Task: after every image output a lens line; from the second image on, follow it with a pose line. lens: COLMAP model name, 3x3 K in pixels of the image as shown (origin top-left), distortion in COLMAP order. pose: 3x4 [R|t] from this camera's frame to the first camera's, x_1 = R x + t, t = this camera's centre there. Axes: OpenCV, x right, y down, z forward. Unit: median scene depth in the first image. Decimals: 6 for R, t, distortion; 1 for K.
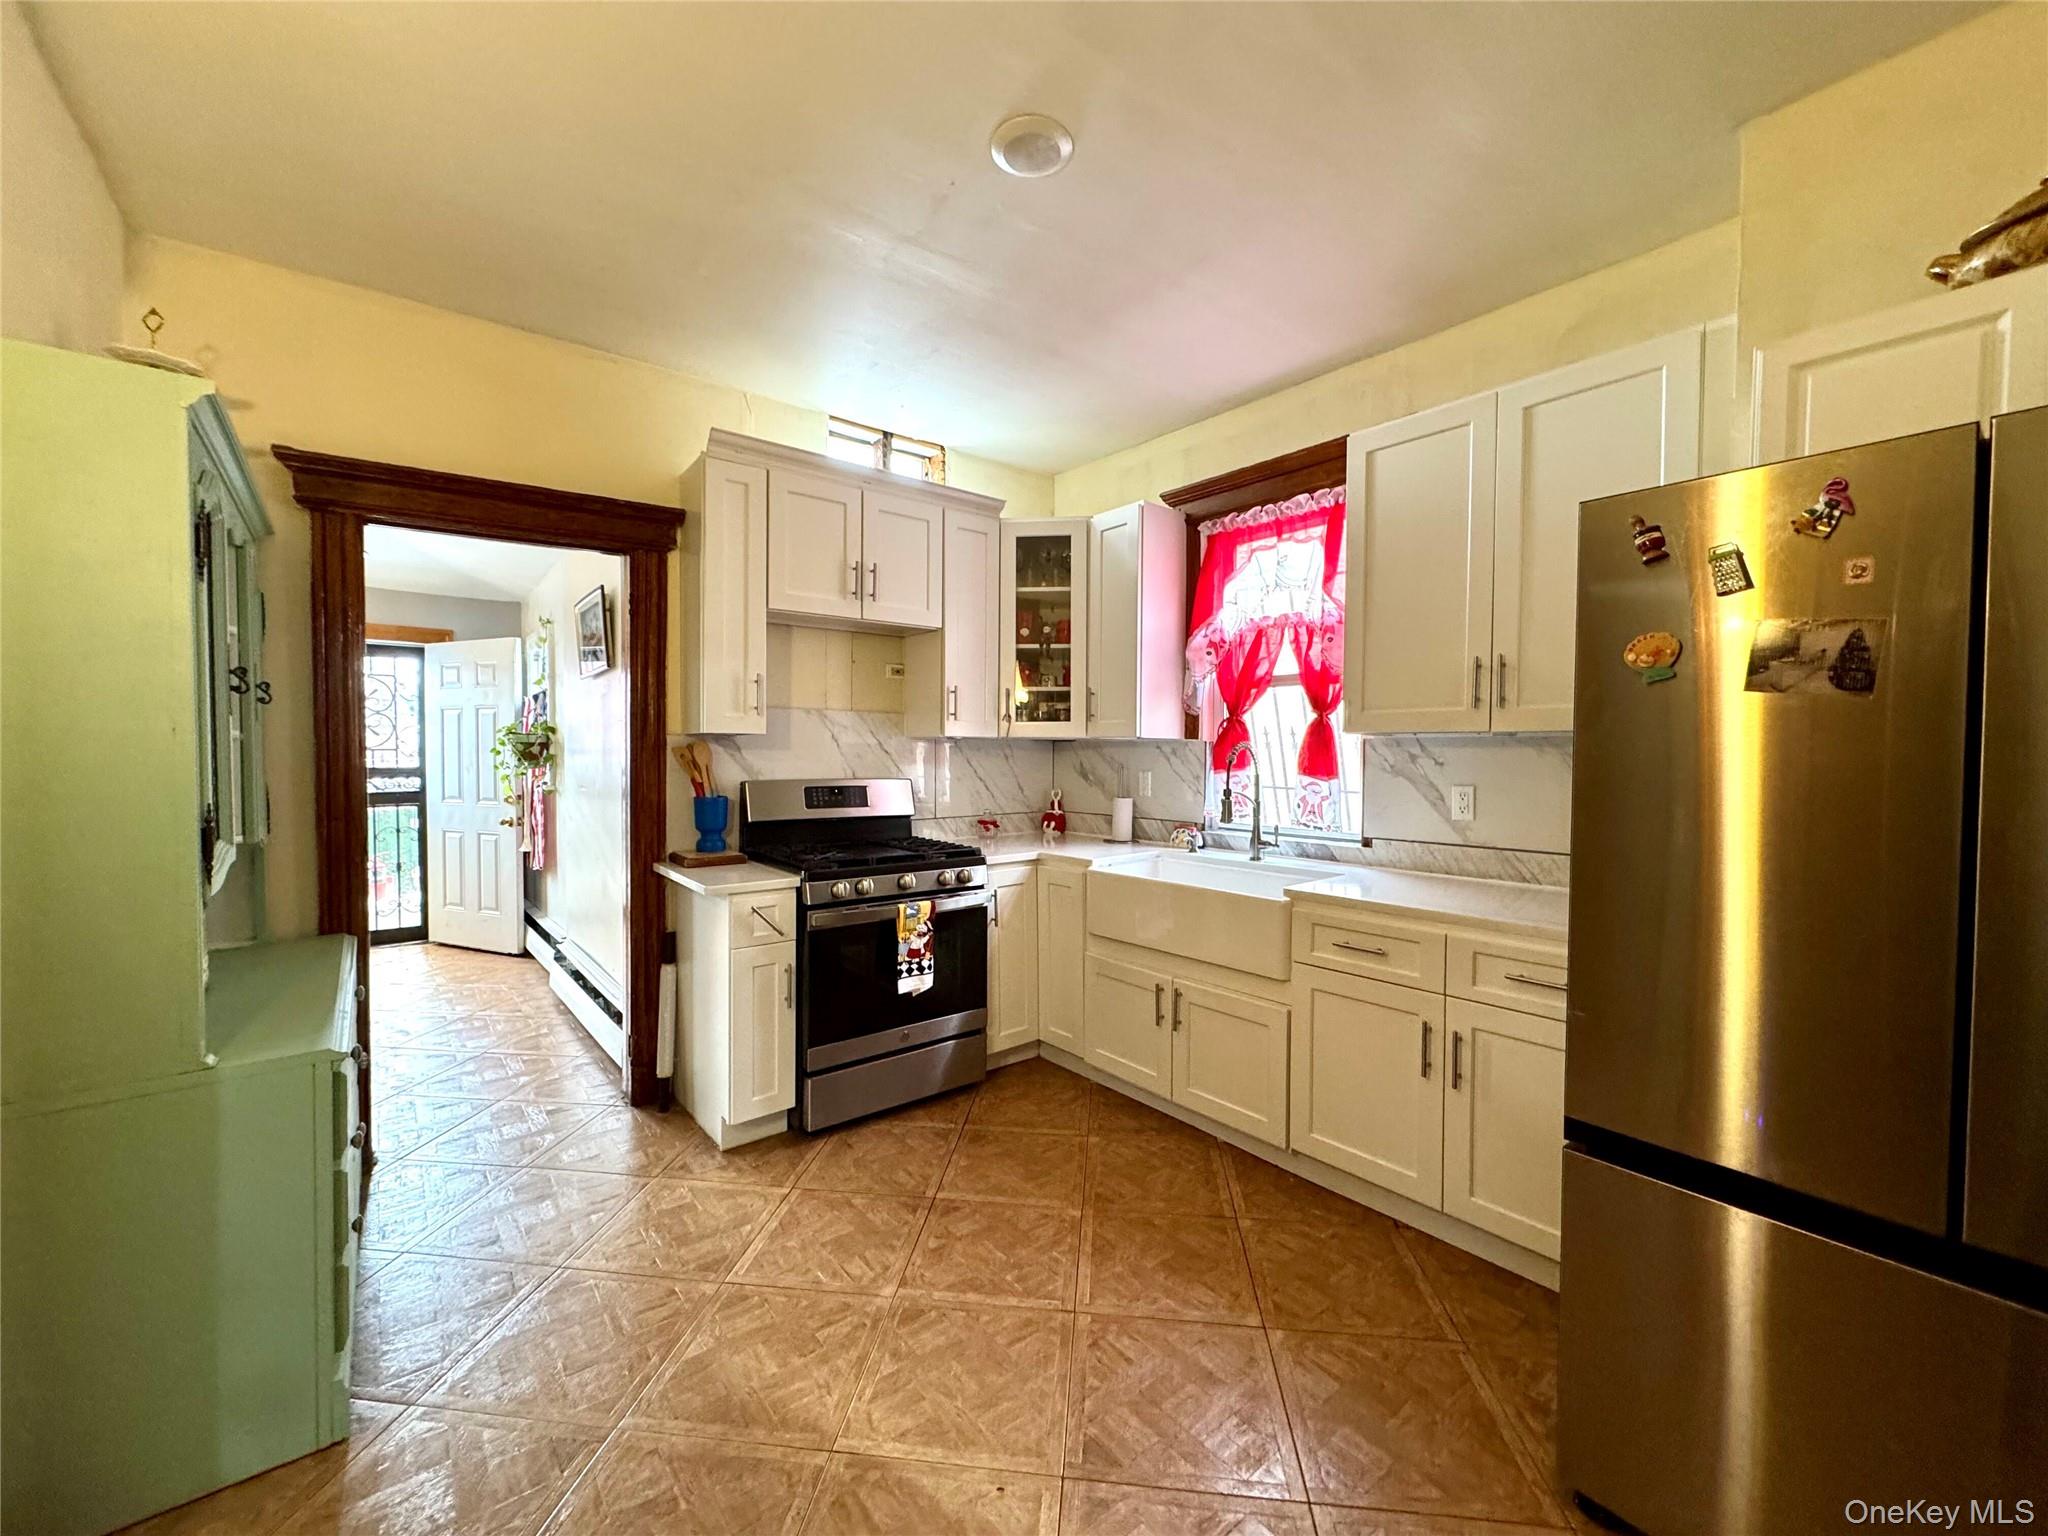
lens RADIAL K [[818.7, 0, 1021.3], [0, 818.7, 770.8], [0, 0, 1]] dist [-0.000227, 0.000146]
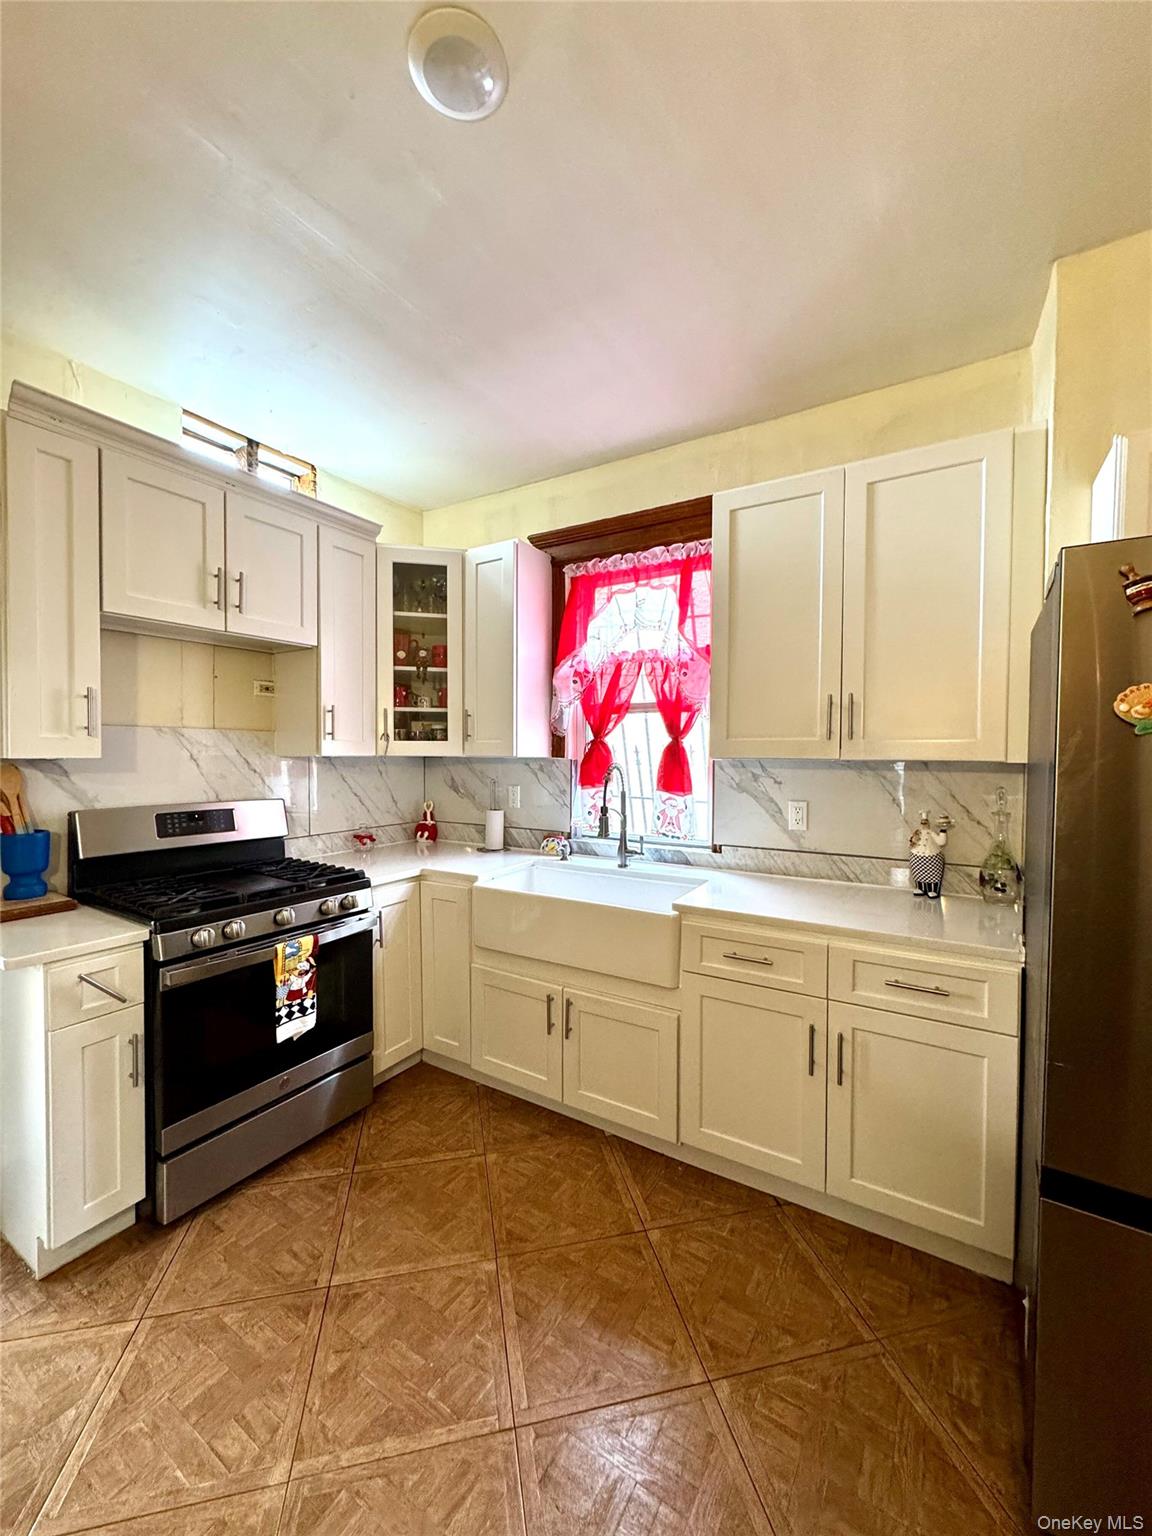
lens RADIAL K [[614.0, 0, 577.3], [0, 614.0, 767.5], [0, 0, 1]] dist [-0.000227, 0.000146]
pose [[0.944612, -0.009933, 0.328038, -0.055887], [0.008724, 0.999949, 0.005155, -0.036641], [-0.328072, -0.002008, 0.944651, 0.246488]]
